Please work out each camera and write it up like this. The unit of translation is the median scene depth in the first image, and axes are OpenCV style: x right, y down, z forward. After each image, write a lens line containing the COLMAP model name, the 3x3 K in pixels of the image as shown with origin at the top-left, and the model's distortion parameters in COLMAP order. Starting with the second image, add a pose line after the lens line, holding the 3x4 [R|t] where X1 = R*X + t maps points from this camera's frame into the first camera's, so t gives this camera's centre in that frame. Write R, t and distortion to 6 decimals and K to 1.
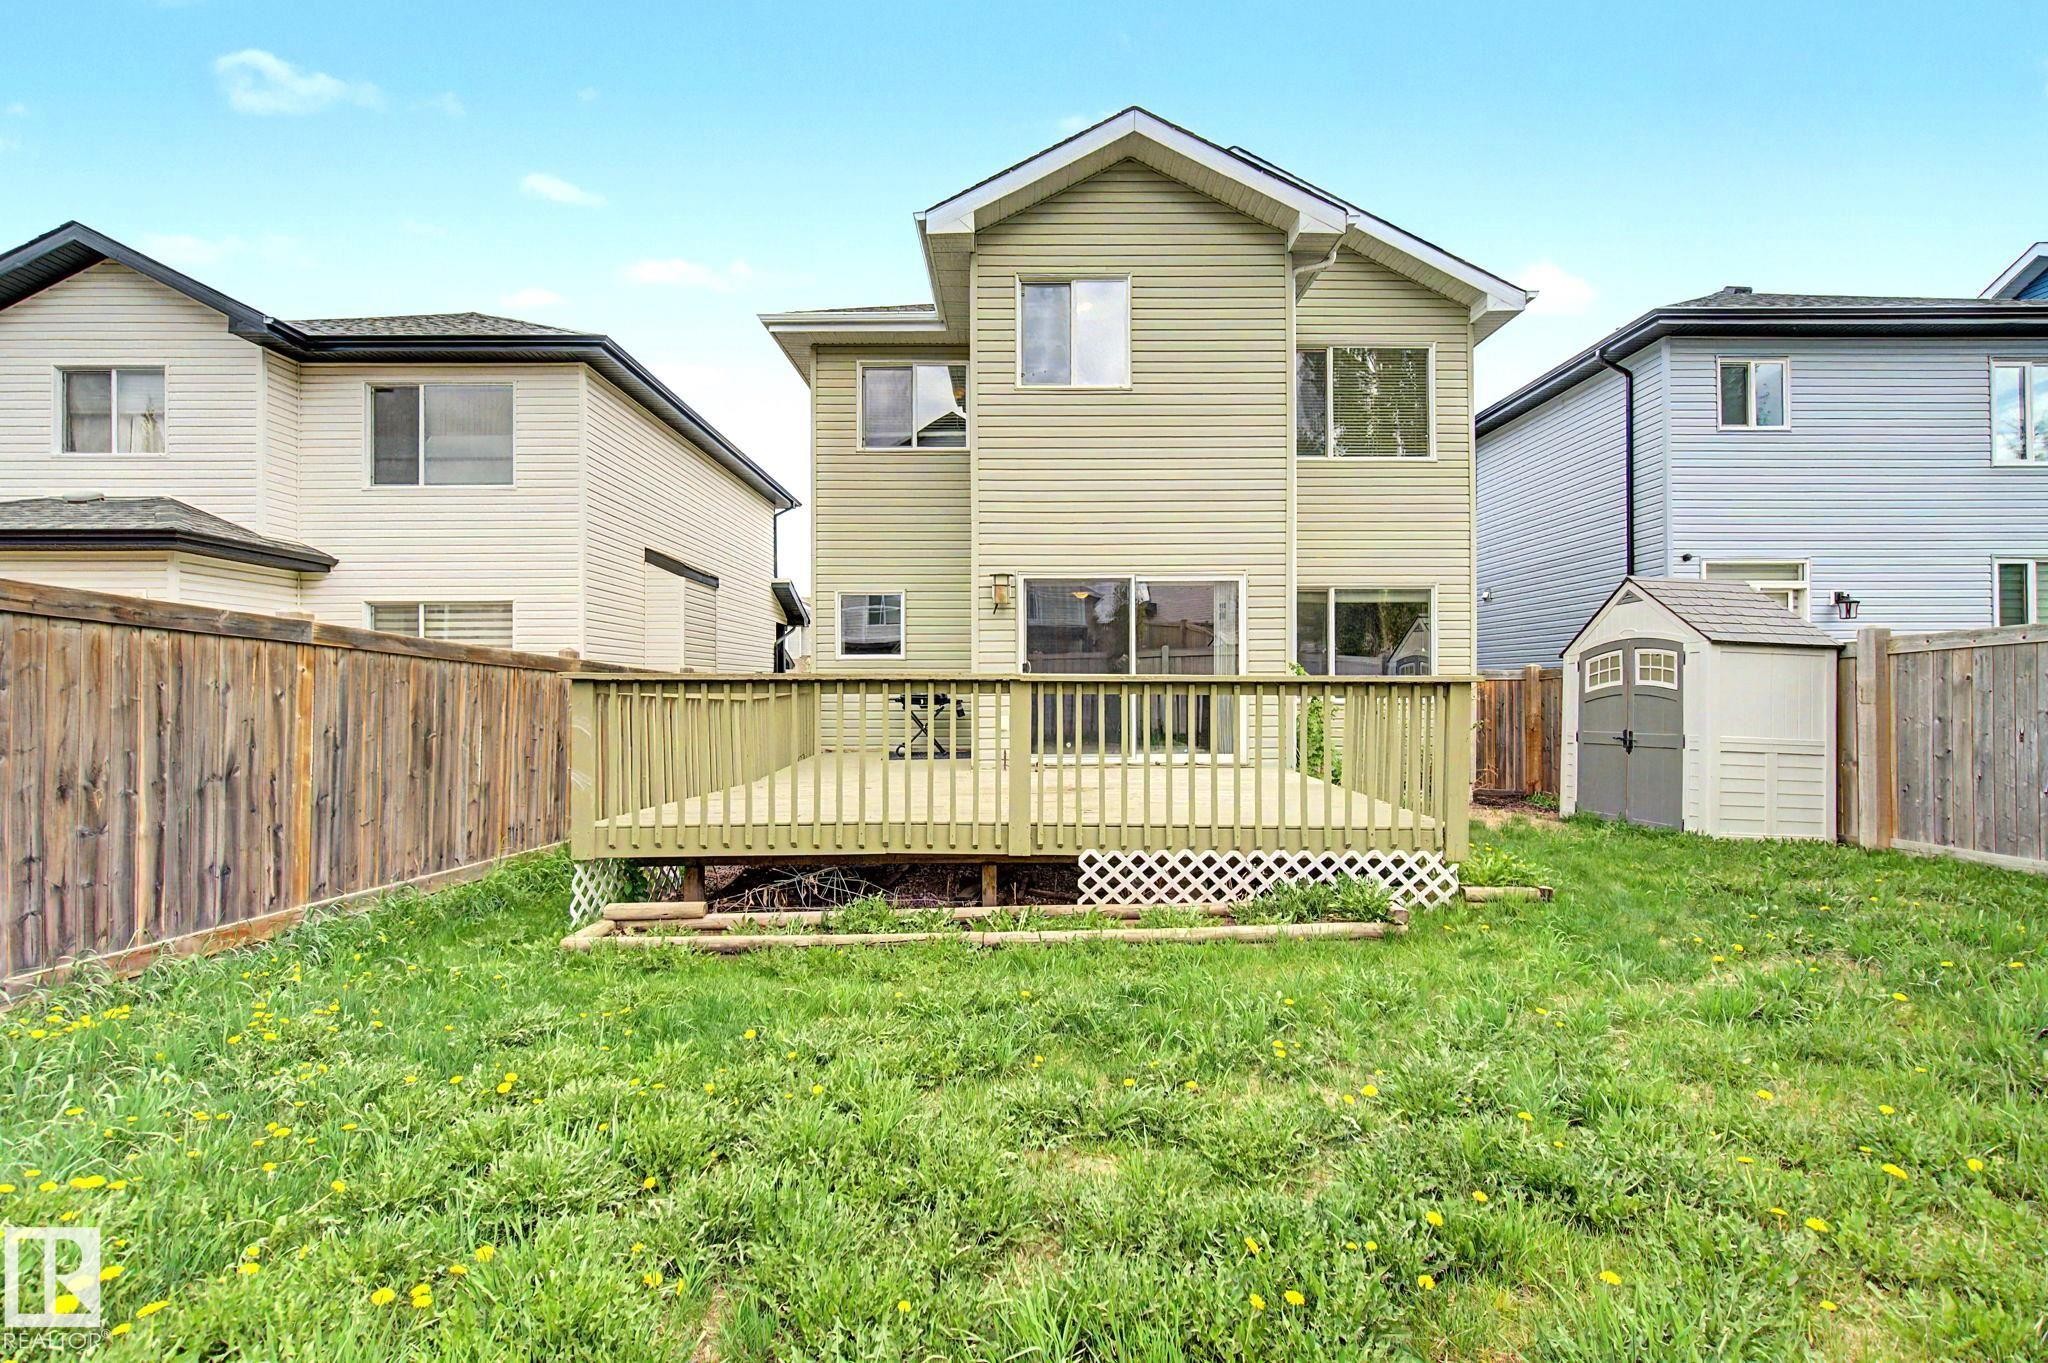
lens RADIAL K [[905.1, 0, 1018.2], [0, 905.1, 695.7], [0, 0, 1]] dist [0.000167, 0.000608]
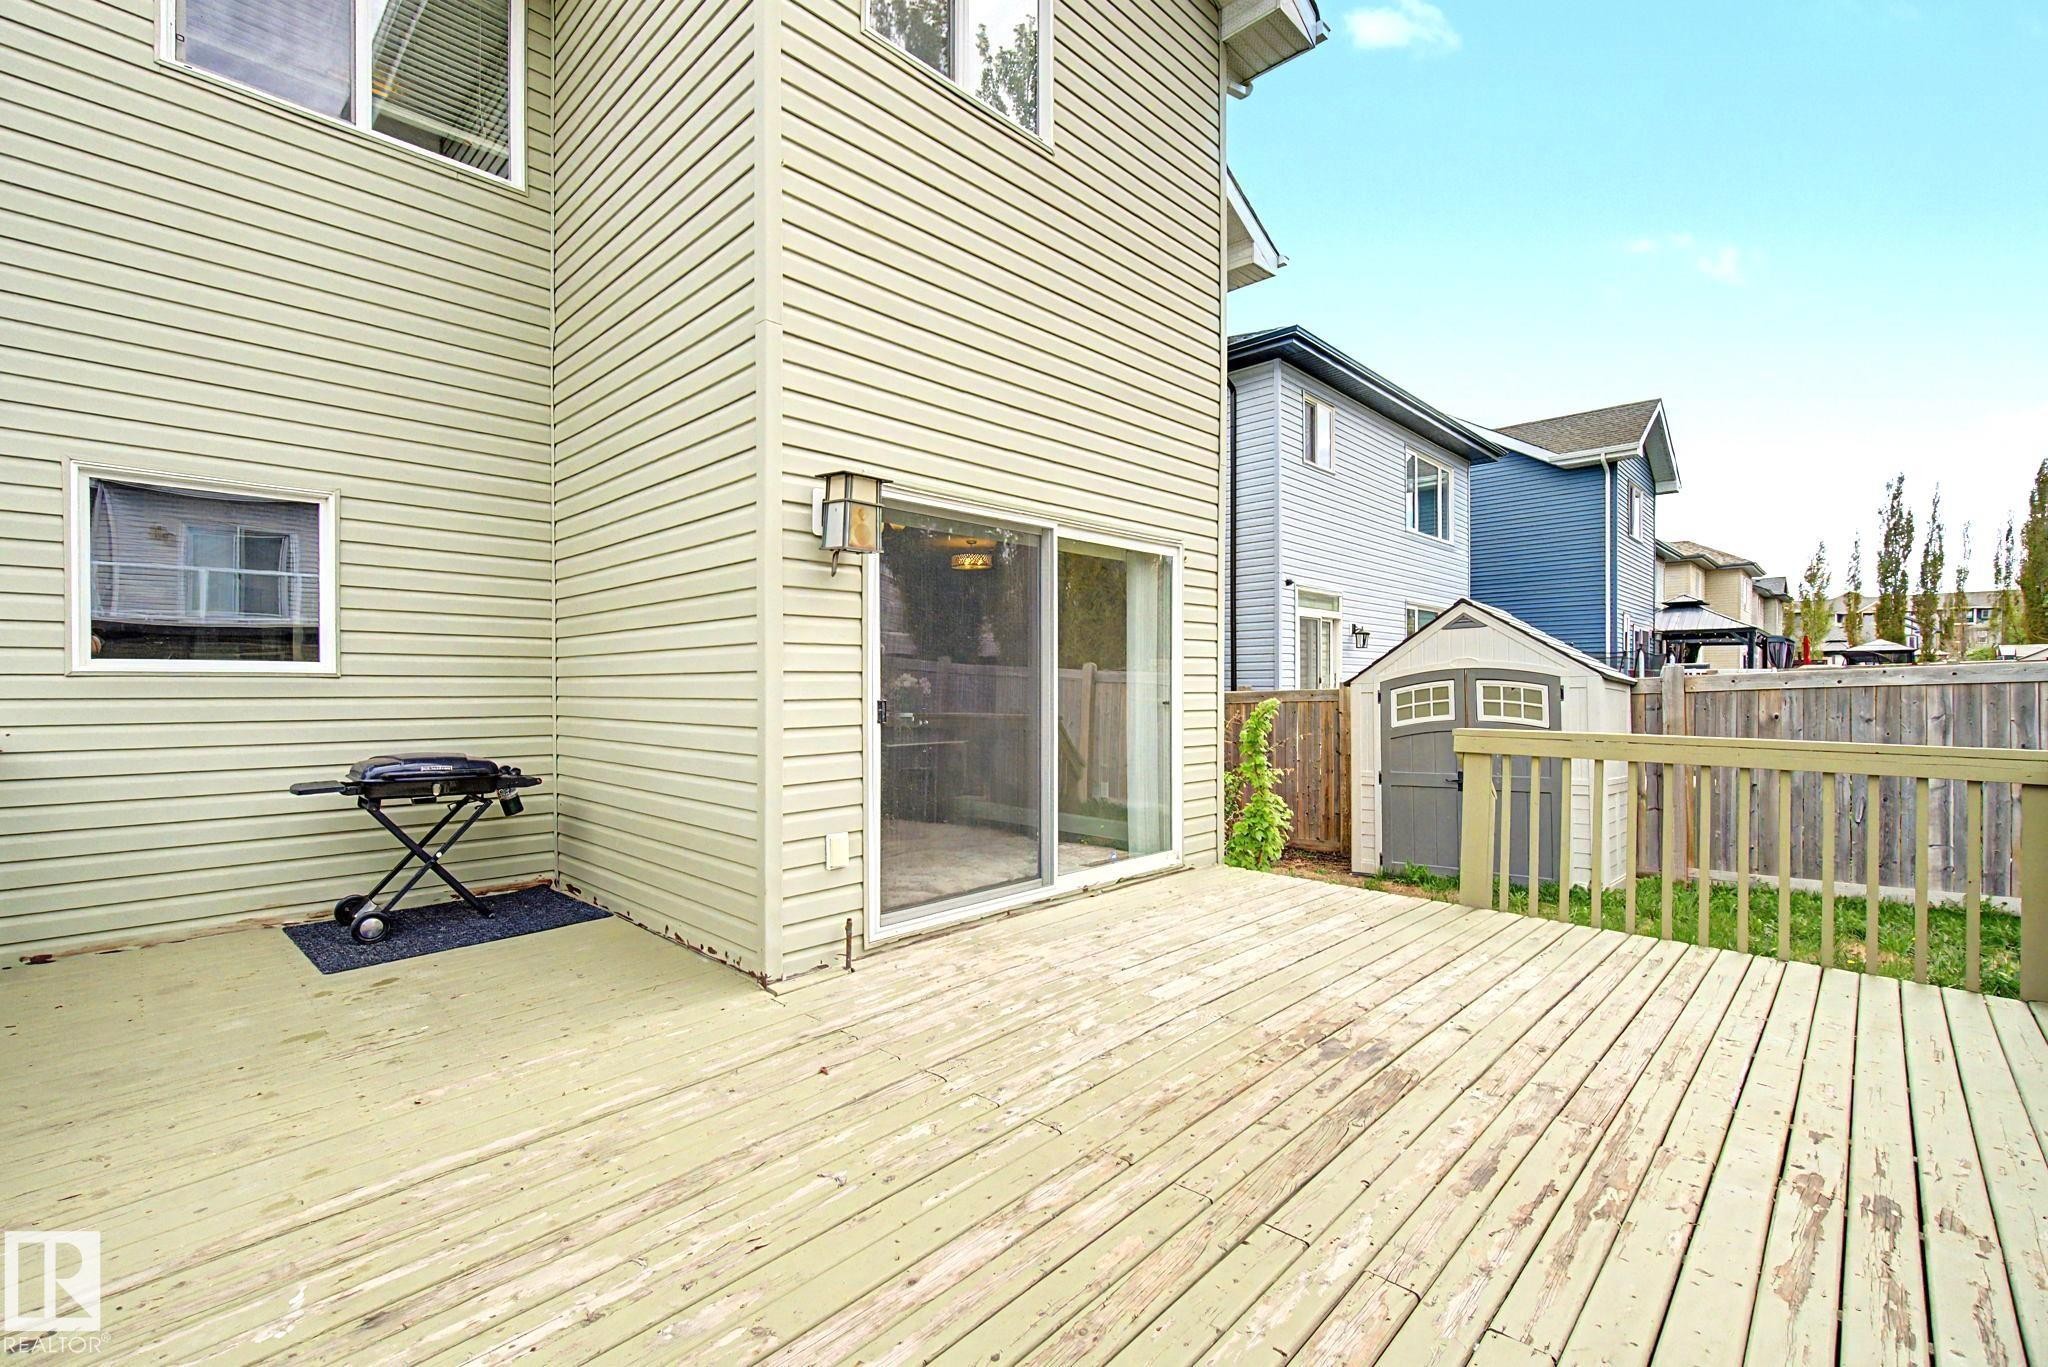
lens RADIAL K [[905.1, 0, 1018.2], [0, 905.1, 697.7], [0, 0, 1]] dist [0.000167, 0.000608]
pose [[0.686800, -0.007298, 0.726810, -0.267872], [0.006742, 0.999971, 0.003670, -0.039586], [-0.726815, 0.002379, 0.686829, 0.692661]]
